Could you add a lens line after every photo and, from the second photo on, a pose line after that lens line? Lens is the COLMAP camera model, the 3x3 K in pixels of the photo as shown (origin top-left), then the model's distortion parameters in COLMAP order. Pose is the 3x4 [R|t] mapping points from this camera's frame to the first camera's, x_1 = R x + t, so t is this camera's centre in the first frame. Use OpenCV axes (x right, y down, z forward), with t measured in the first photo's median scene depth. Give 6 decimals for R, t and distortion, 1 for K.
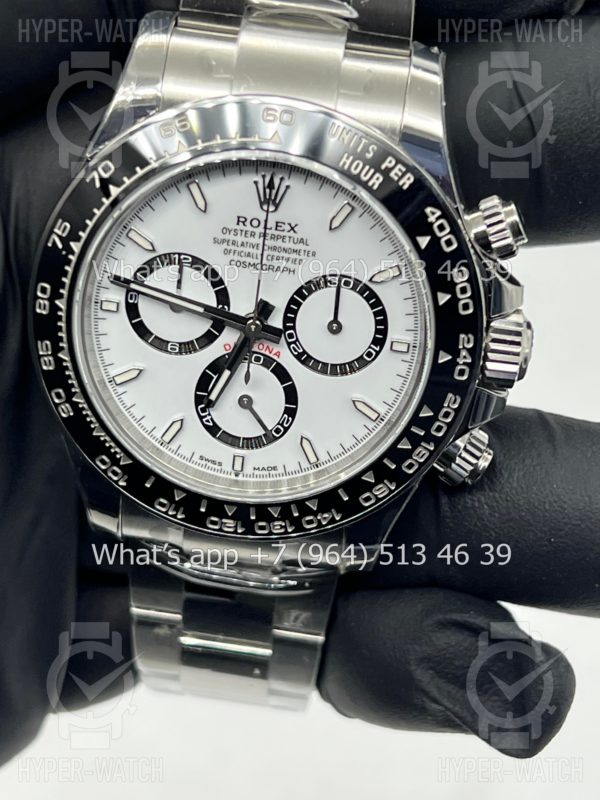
lens RADIAL K [[1836.5, 0, 304.9], [0, 1836.5, 400.7], [0, 0, 1]] dist [0.212340, 0.000000]
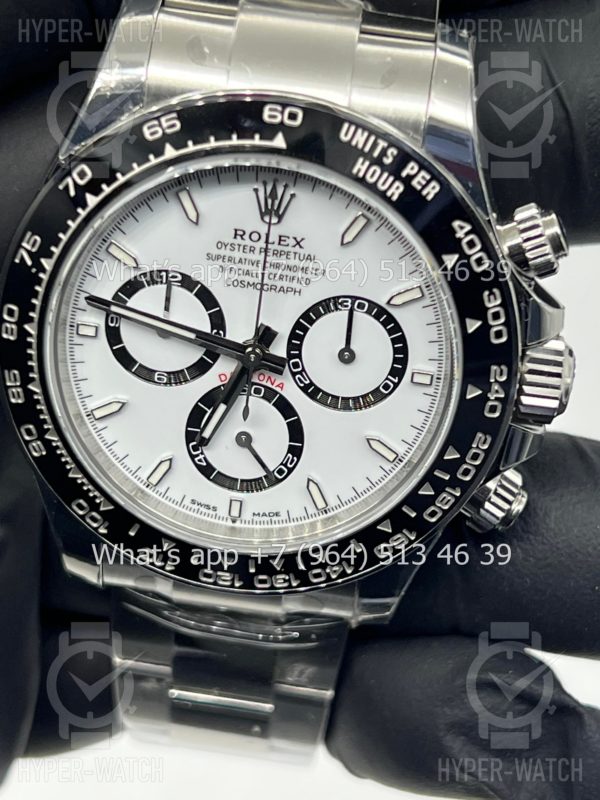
lens RADIAL K [[1836.5, 0, 303.1], [0, 1836.5, 393.9], [0, 0, 1]] dist [0.212340, 0.000000]
pose [[0.999997, 0.001850, -0.001442, -0.003044], [-0.001791, 0.999215, 0.039568, -0.056004], [0.001514, -0.039565, 0.999216, 0.132006]]
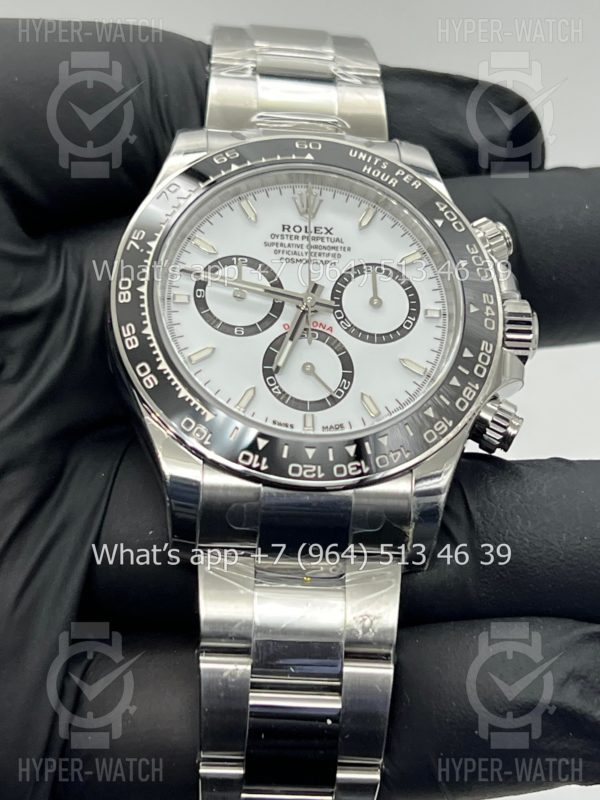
lens RADIAL K [[1836.5, 0, 296.2], [0, 1836.5, 399.0], [0, 0, 1]] dist [0.212340, 0.000000]
pose [[0.970571, -0.028036, 0.239178, -0.311870], [0.179863, 0.744821, -0.642565, 0.742119], [-0.160130, 0.666675, 0.727945, 0.197531]]
